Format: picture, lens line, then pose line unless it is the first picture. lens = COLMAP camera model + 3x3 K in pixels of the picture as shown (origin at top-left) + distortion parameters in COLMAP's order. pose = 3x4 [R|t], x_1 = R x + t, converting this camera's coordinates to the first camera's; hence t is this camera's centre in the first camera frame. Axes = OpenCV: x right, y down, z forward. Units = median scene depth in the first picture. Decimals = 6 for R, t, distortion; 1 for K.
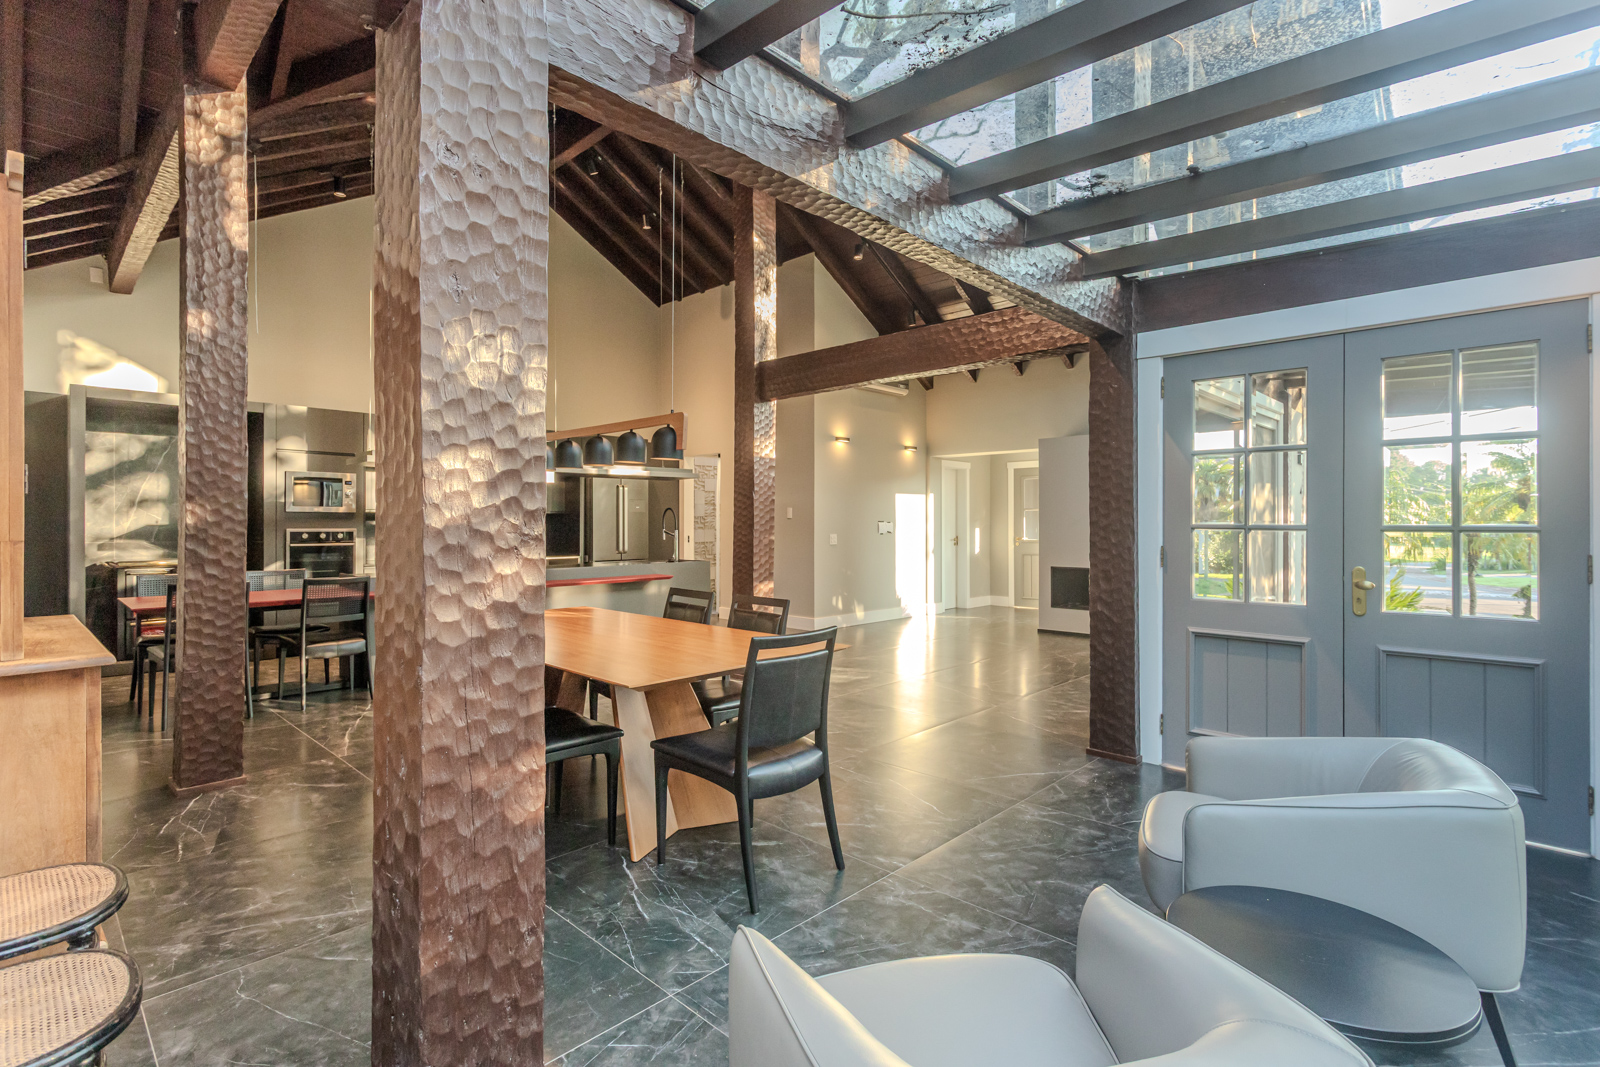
lens RADIAL K [[758.7, 0, 799.8], [0, 758.7, 522.6], [0, 0, 1]] dist [-0.005405, 0.001024]
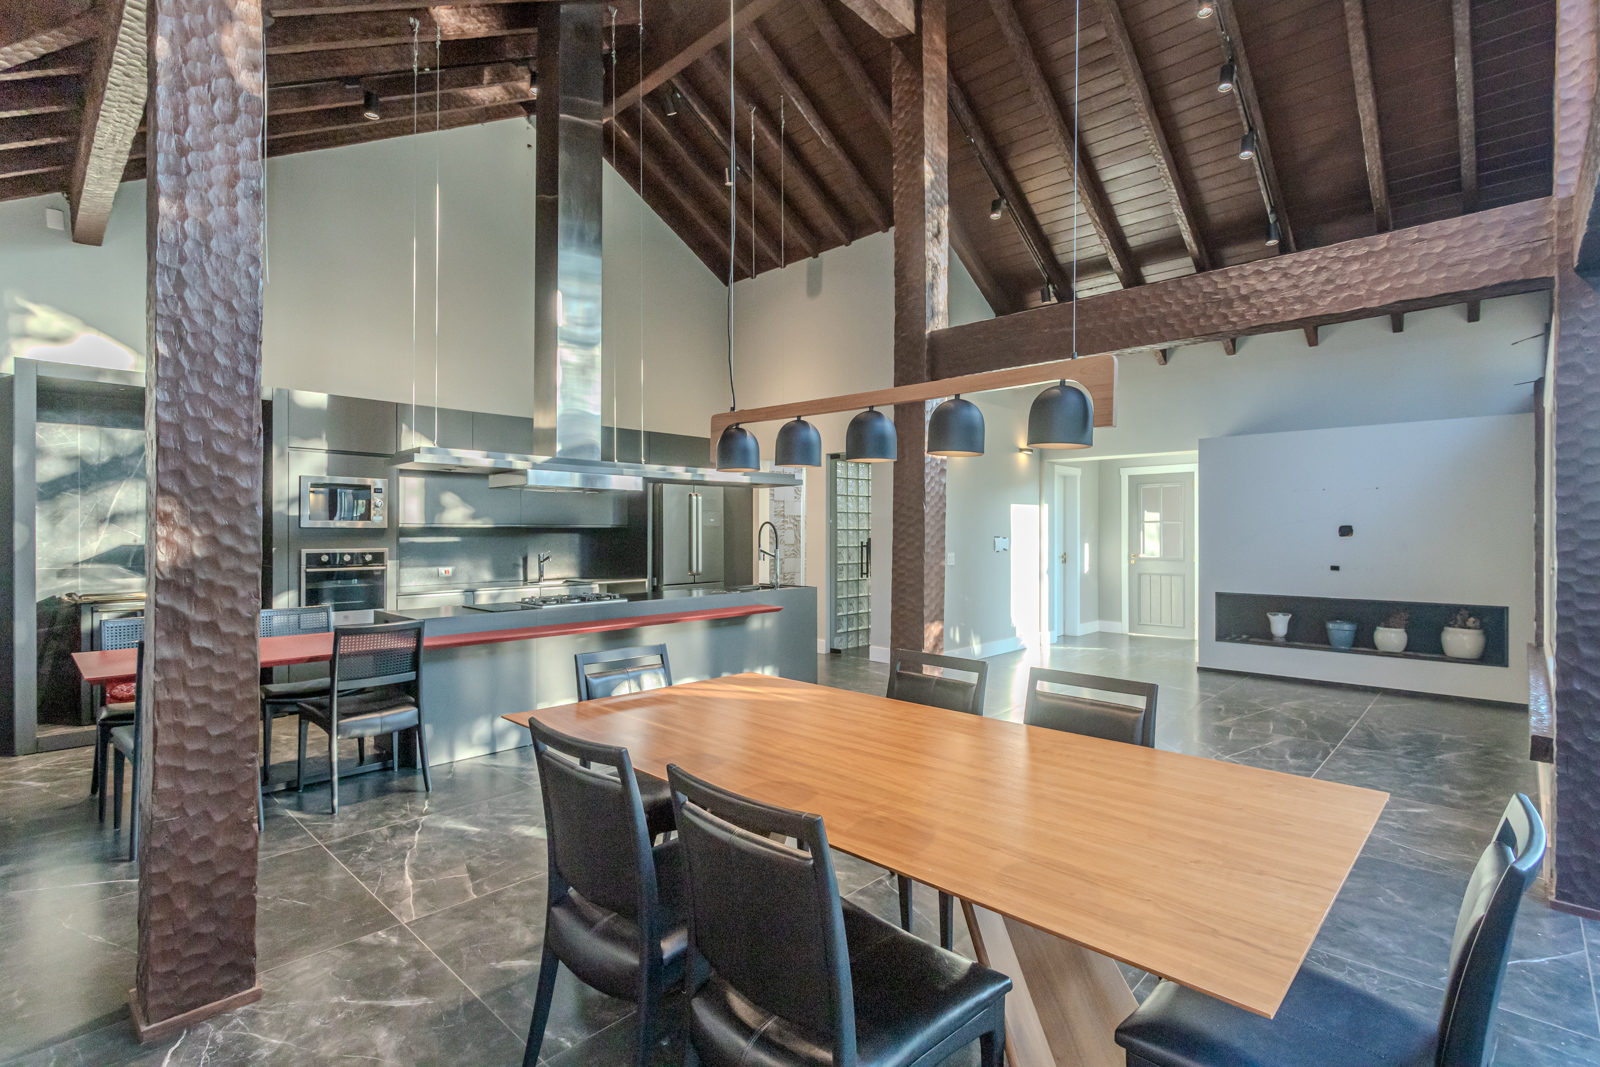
lens RADIAL K [[758.7, 0, 794.9], [0, 758.7, 532.7], [0, 0, 1]] dist [-0.005405, 0.001024]
pose [[0.999999, 0.000620, -0.001278, -0.191445], [-0.000617, 0.999997, 0.002305, -0.013019], [0.001279, -0.002304, 0.999997, 0.250299]]
